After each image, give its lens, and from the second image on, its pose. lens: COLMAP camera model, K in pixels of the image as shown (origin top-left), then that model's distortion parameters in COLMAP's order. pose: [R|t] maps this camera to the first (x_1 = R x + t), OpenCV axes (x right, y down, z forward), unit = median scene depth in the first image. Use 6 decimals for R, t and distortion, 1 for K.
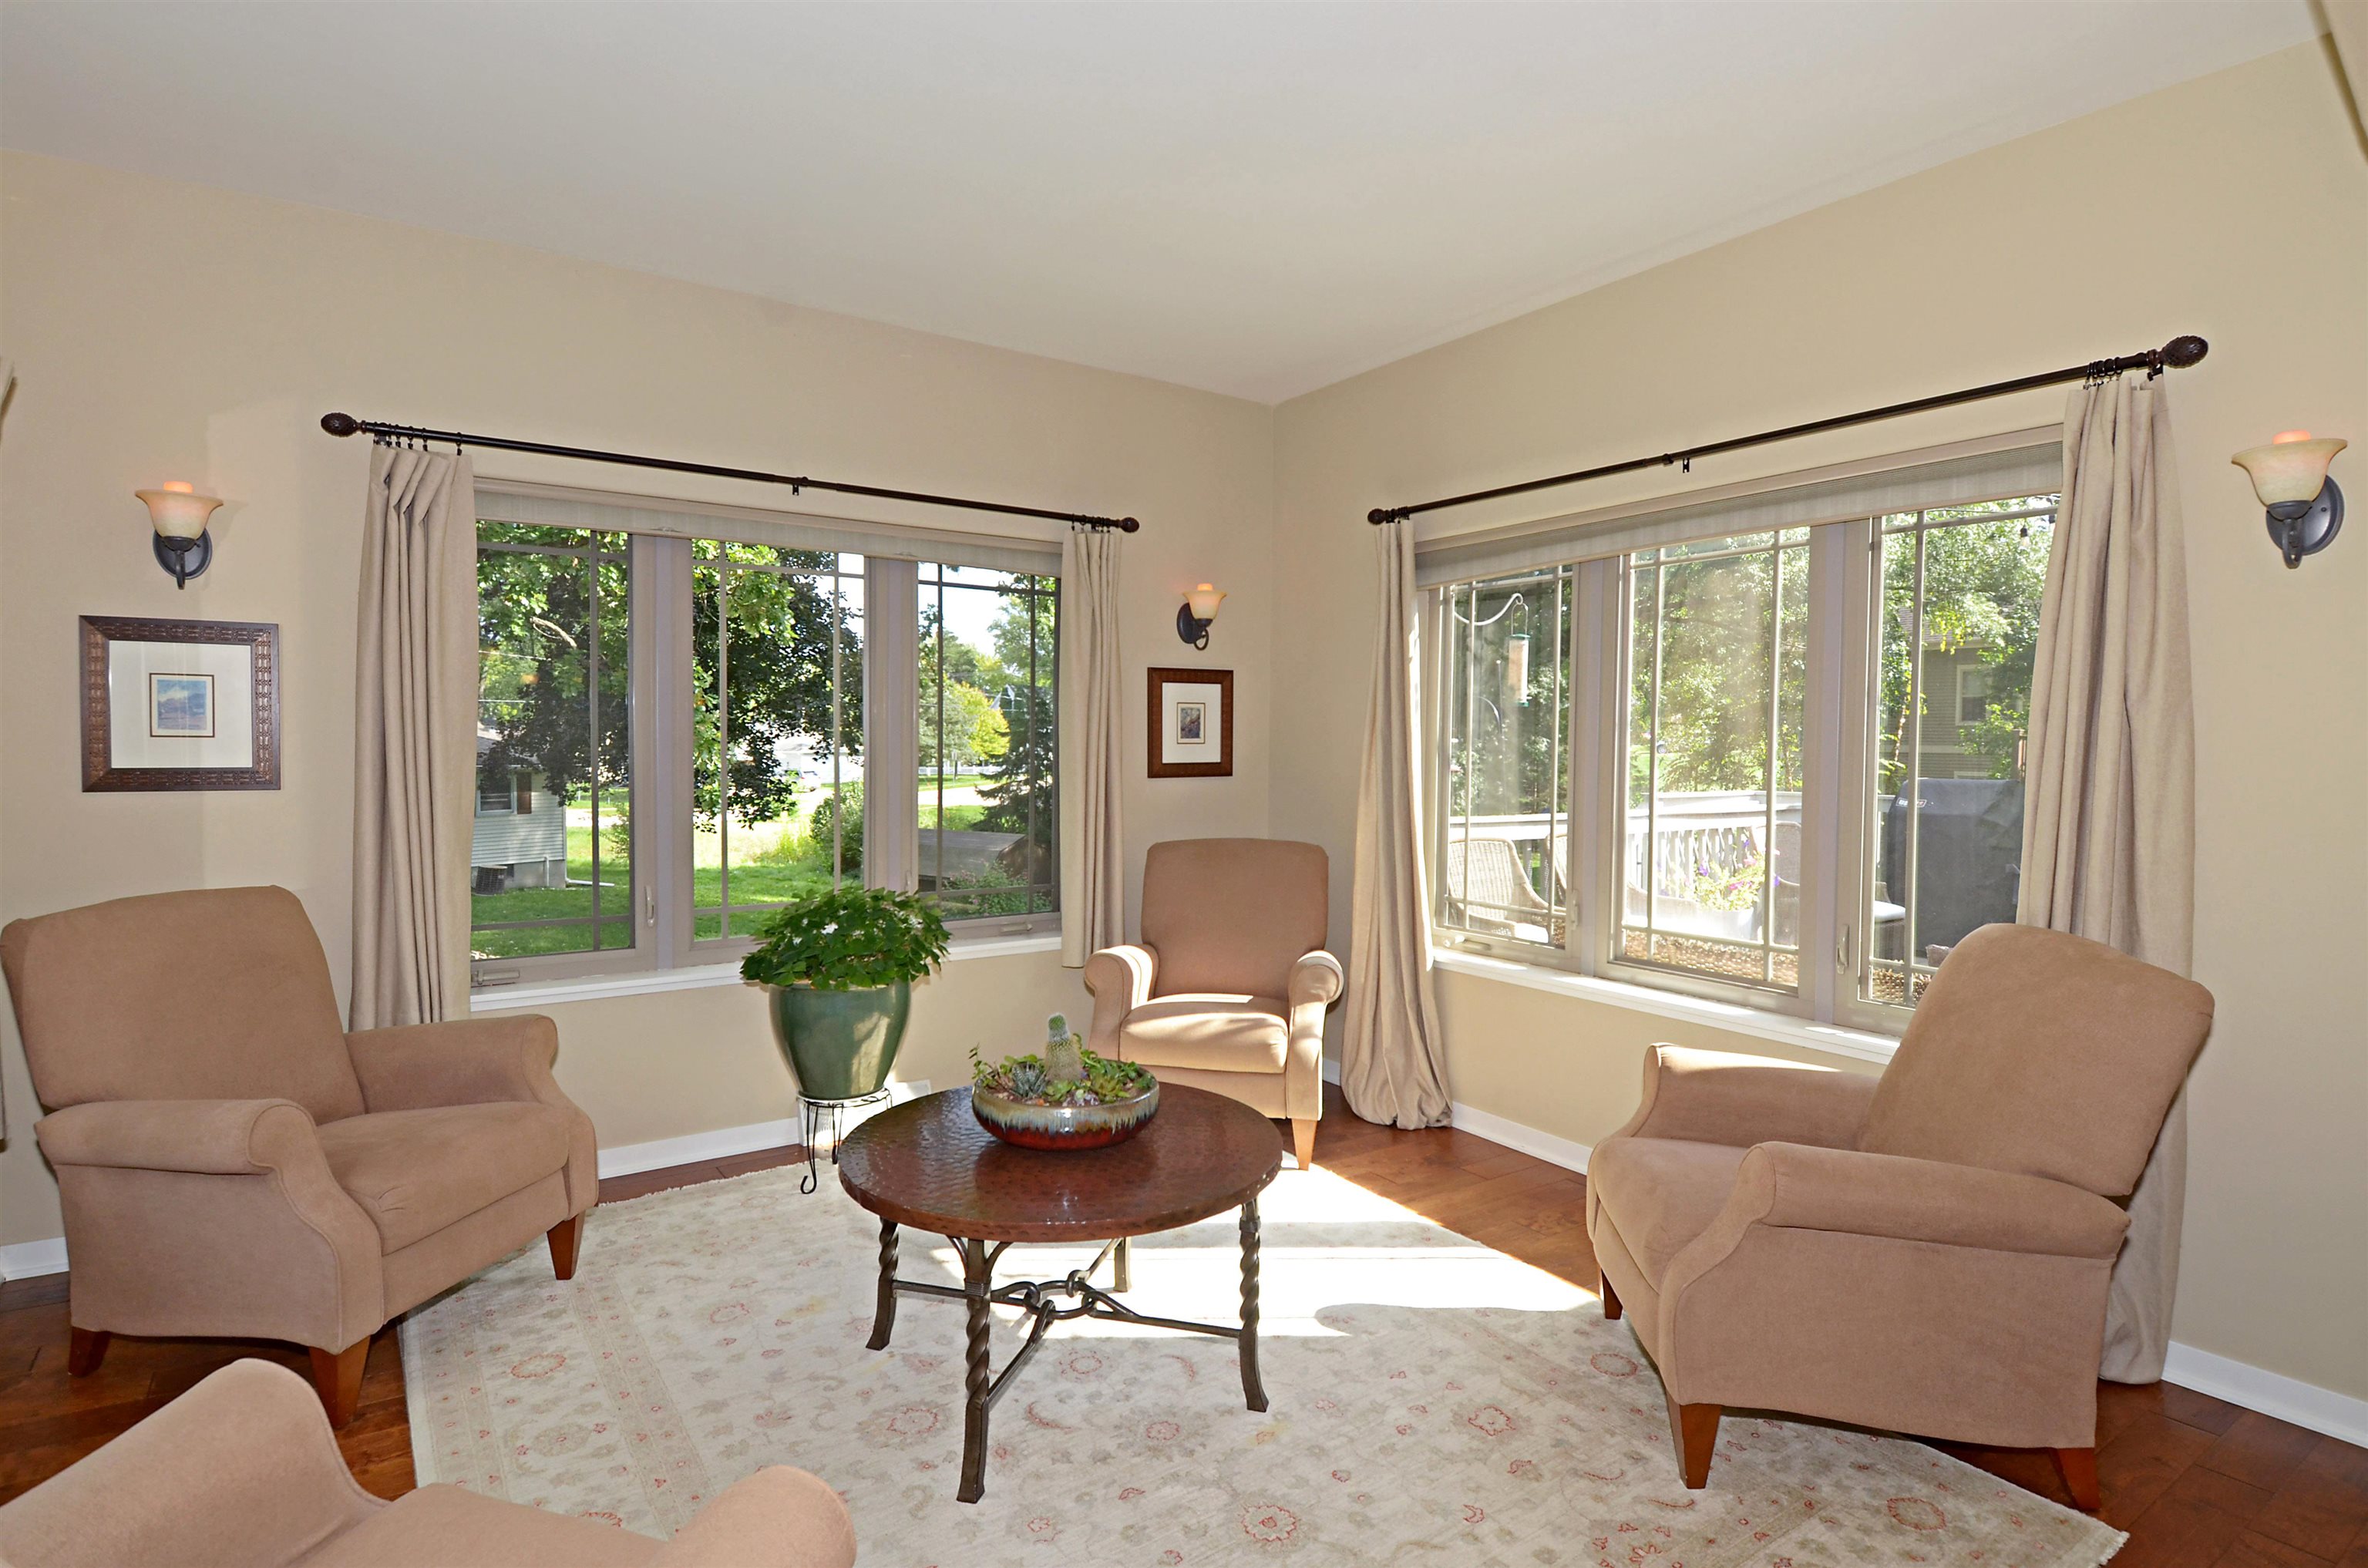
lens RADIAL K [[1217.1, 0, 1184.0], [0, 1217.1, 784.0], [0, 0, 1]] dist [0.040948, -0.048332]
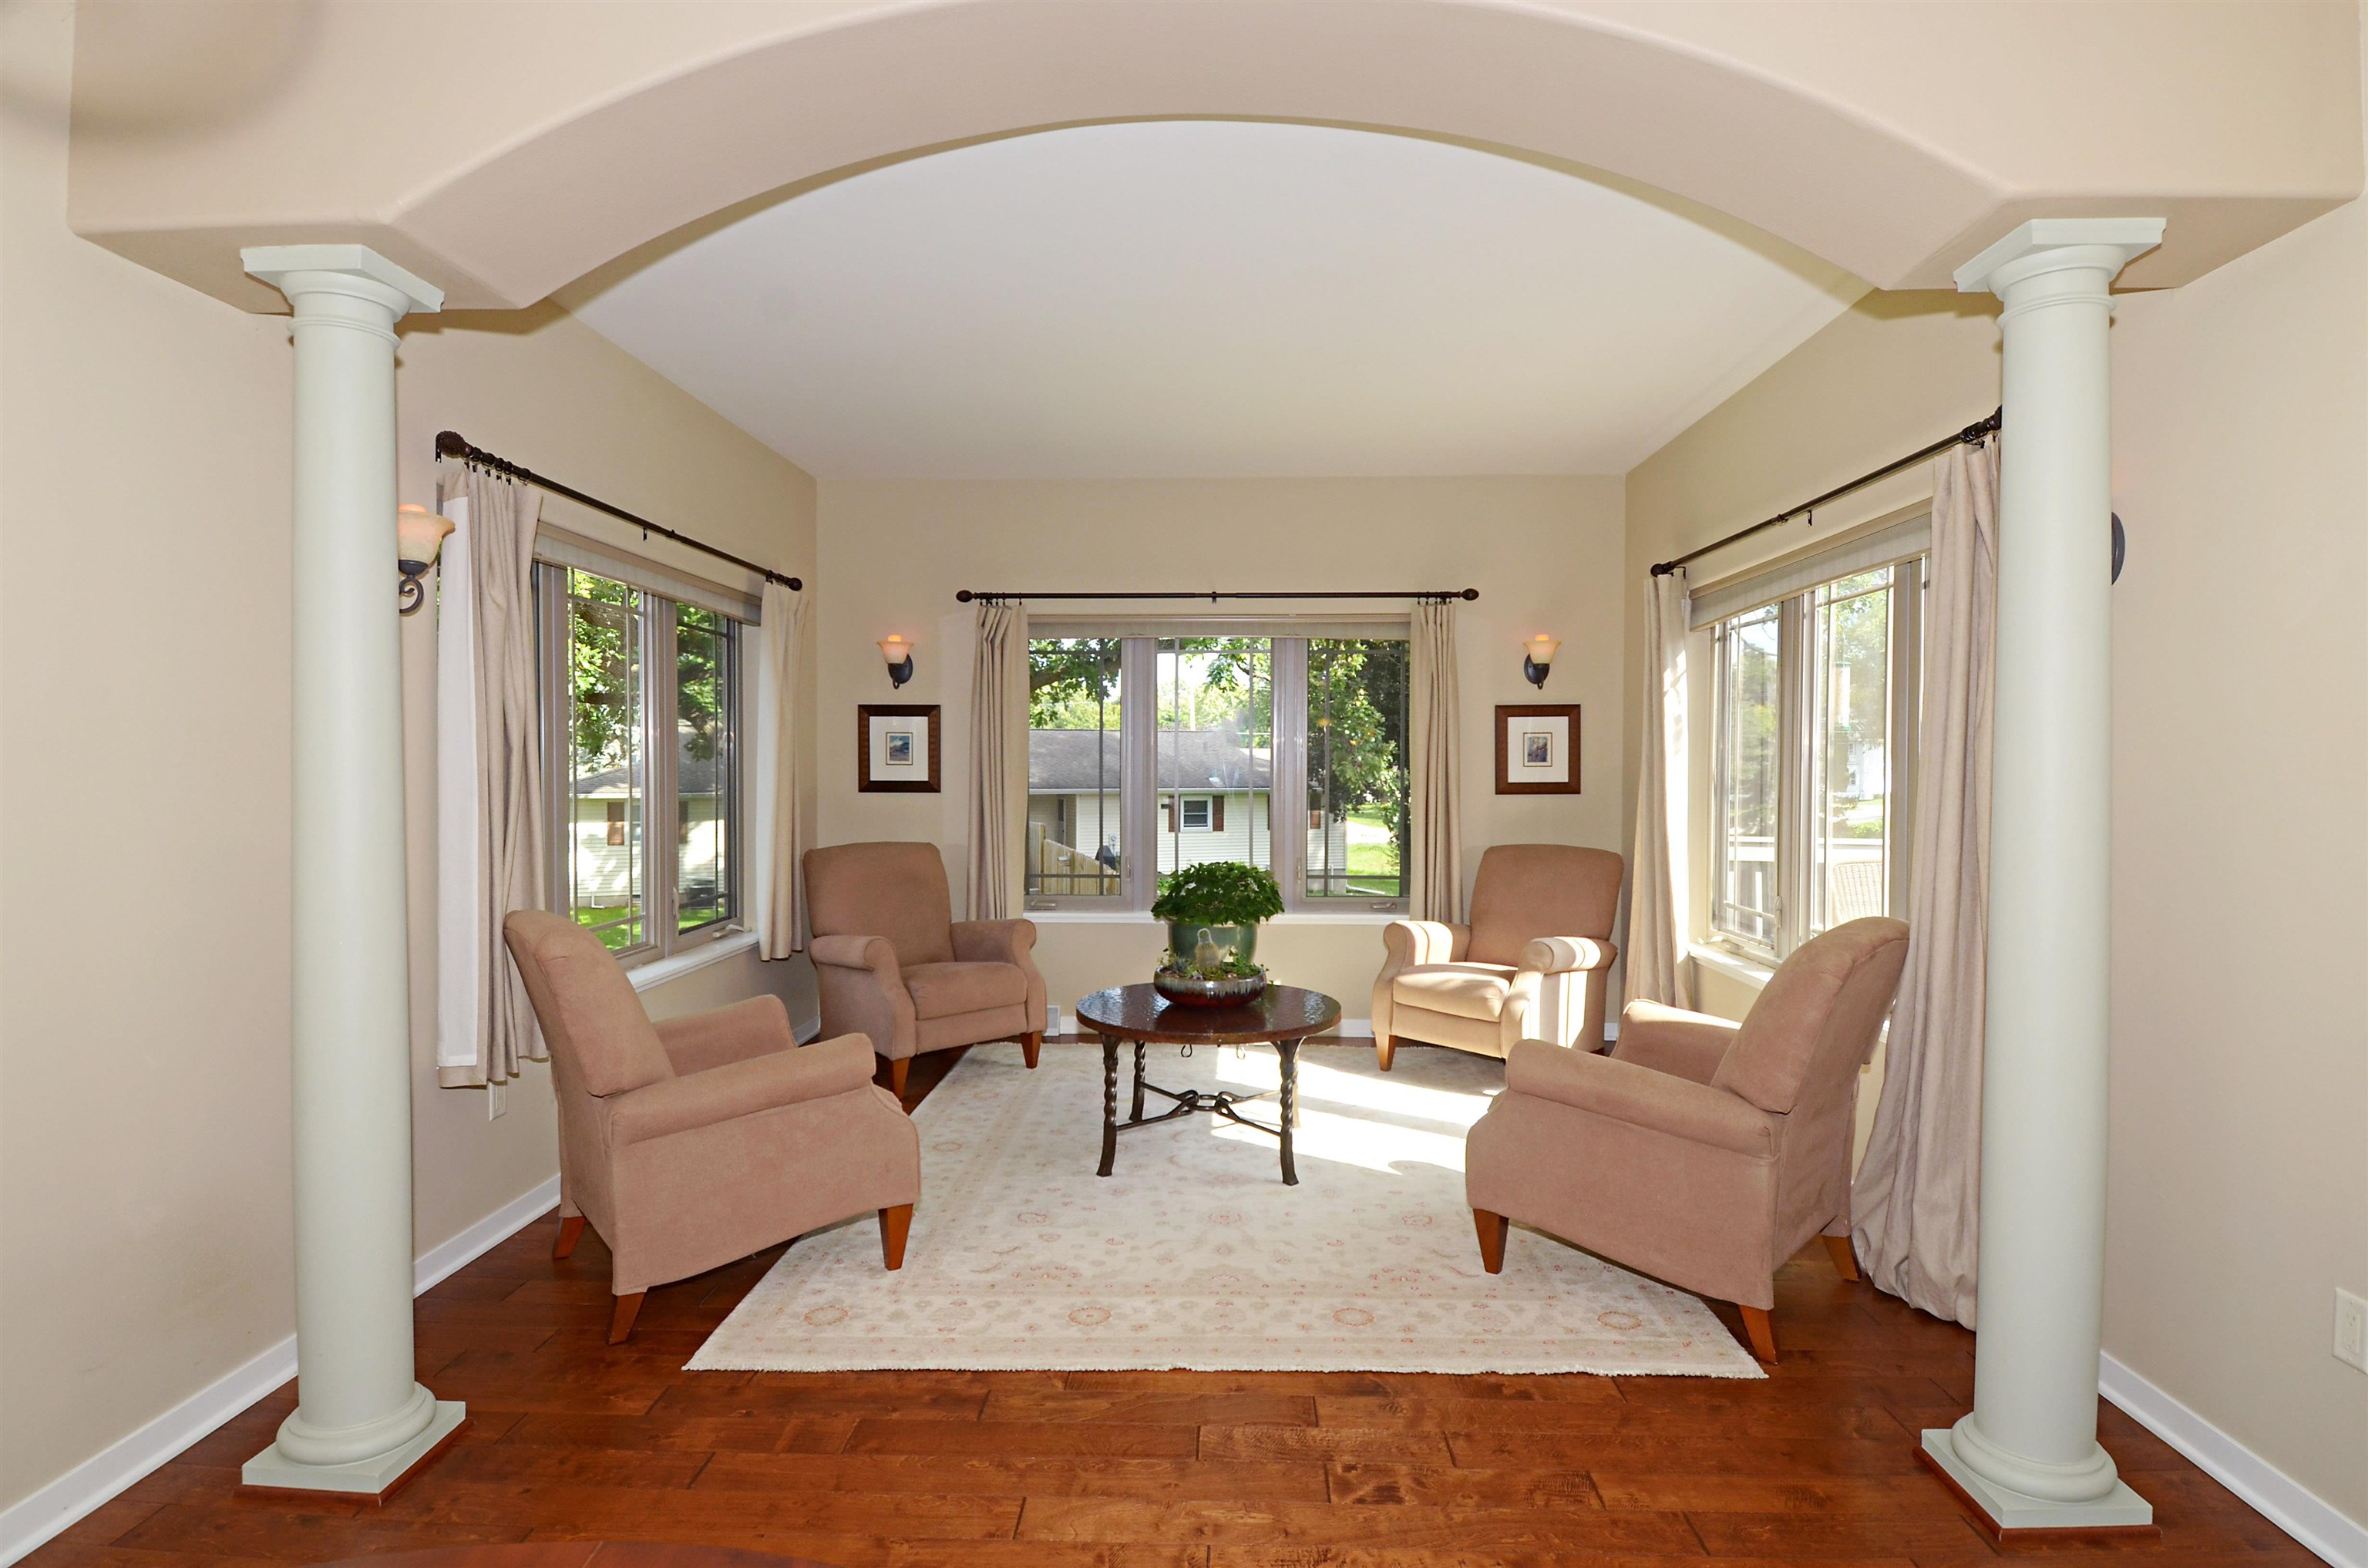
lens RADIAL K [[1217.1, 0, 1184.0], [0, 1217.1, 784.0], [0, 0, 1]] dist [0.040948, -0.048332]
pose [[0.799658, 0.002476, -0.600450, 0.587307], [-0.017796, 0.999650, -0.019578, 0.018310], [0.600192, 0.026341, 0.799422, -0.230934]]
